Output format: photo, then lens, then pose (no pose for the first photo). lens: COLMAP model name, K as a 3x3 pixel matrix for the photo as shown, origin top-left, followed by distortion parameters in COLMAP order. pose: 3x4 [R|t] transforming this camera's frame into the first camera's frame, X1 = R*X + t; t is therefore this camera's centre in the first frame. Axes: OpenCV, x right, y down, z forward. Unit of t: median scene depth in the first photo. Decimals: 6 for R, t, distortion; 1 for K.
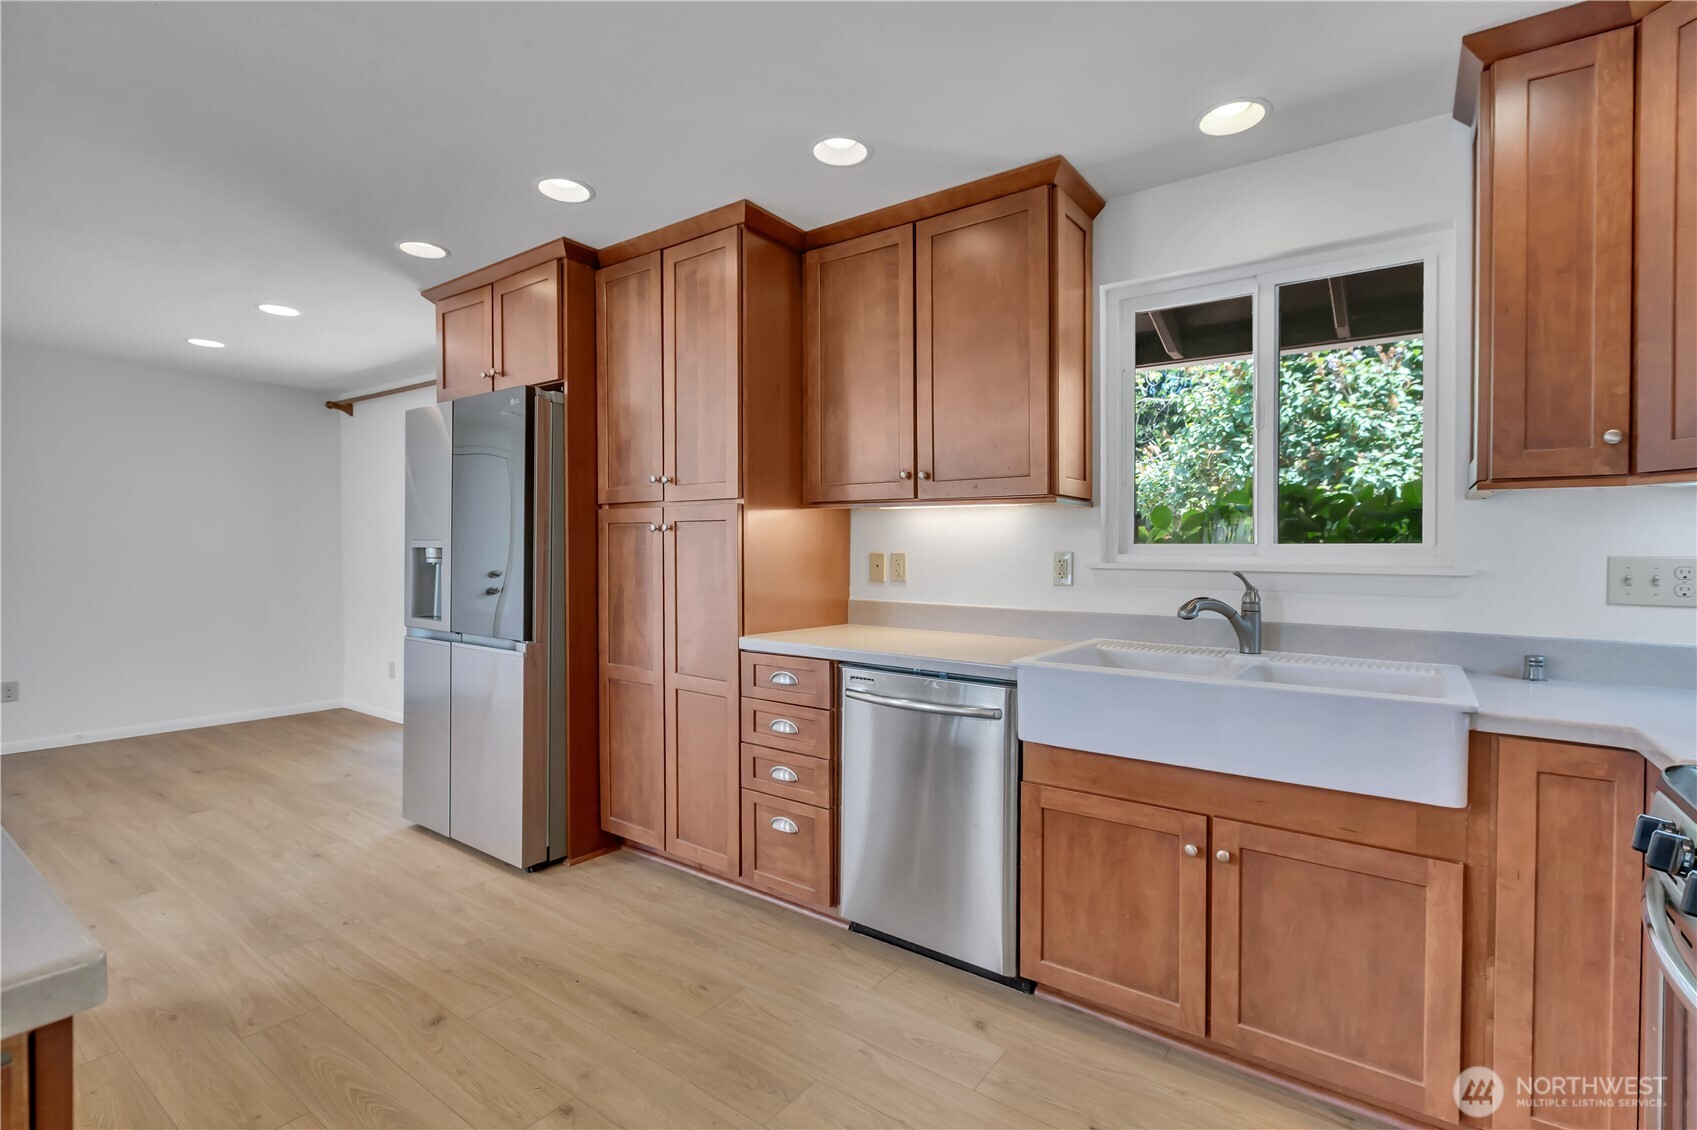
lens RADIAL K [[780.5, 0, 851.7], [0, 780.5, 568.4], [0, 0, 1]] dist [0.004657, -0.000489]
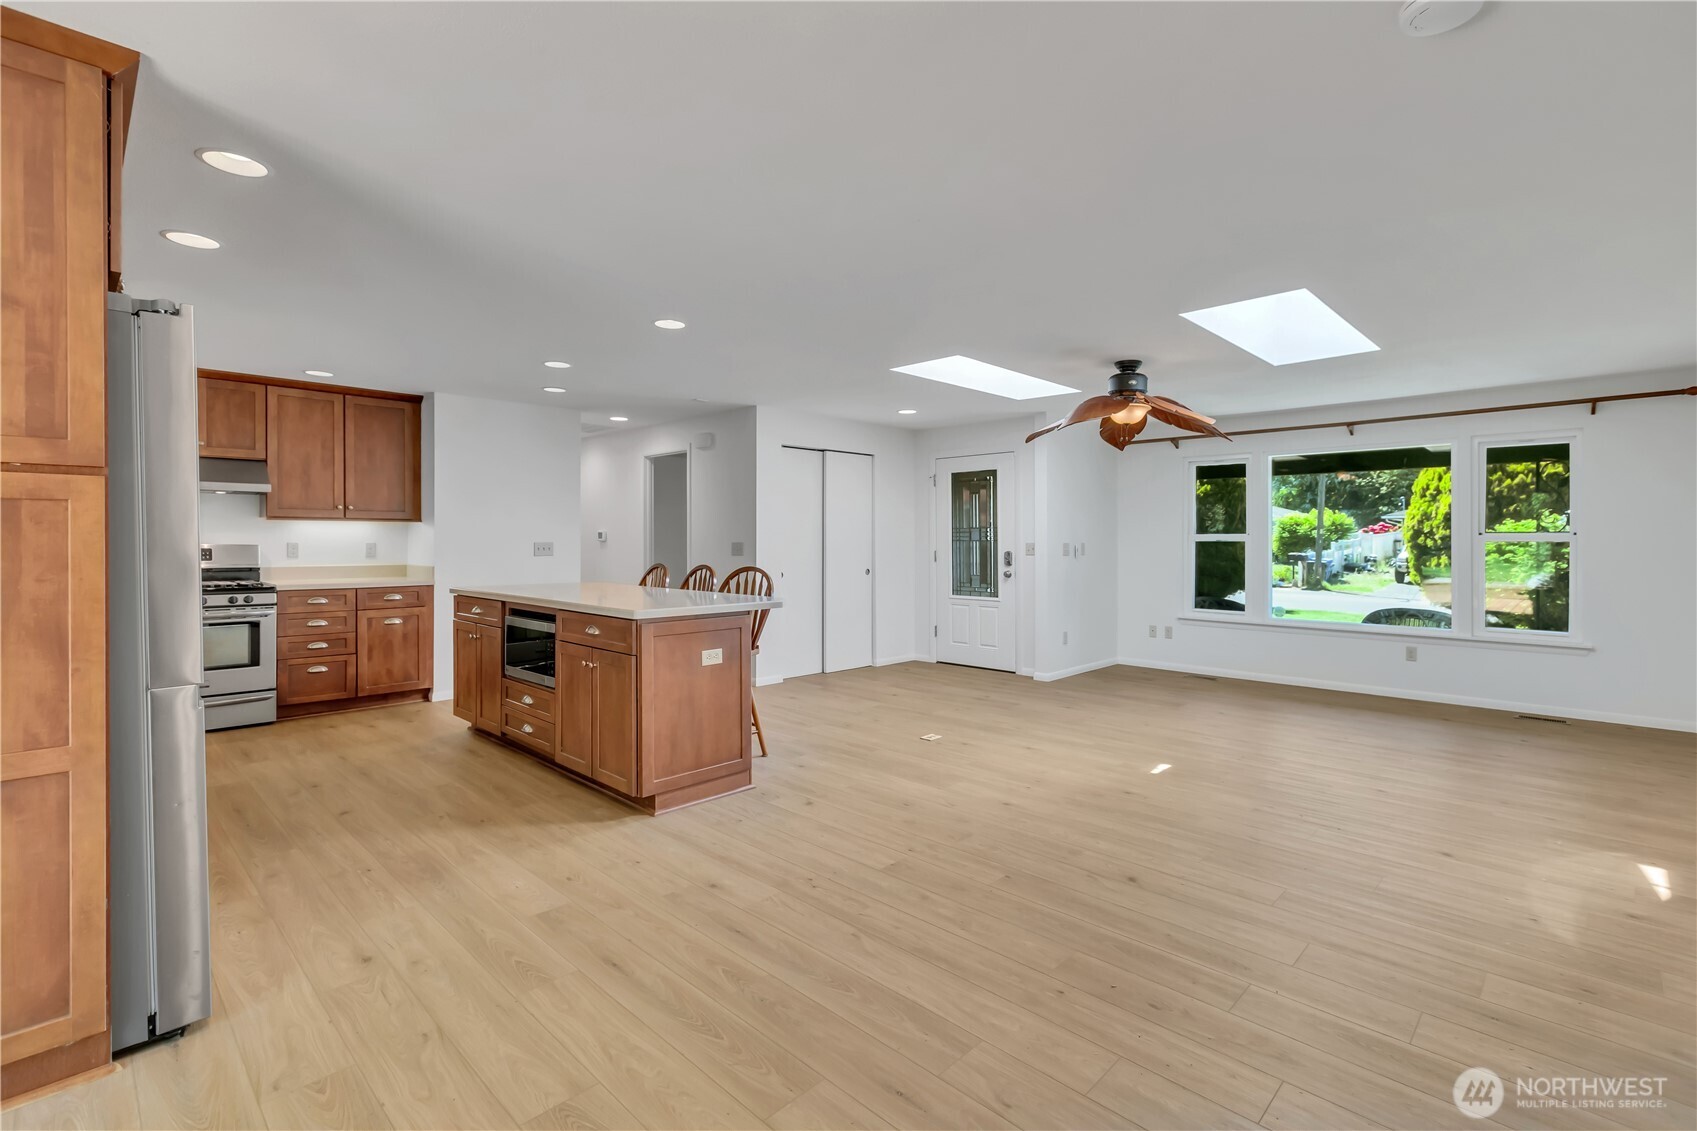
lens RADIAL K [[775.5, 0, 854.5], [0, 775.5, 551.5], [0, 0, 1]] dist [0.012850, -0.000100]
pose [[-0.987964, -0.013306, 0.154108, -1.645283], [-0.007723, 0.999294, 0.036775, -0.066946], [-0.154488, 0.035142, -0.987369, 2.168111]]
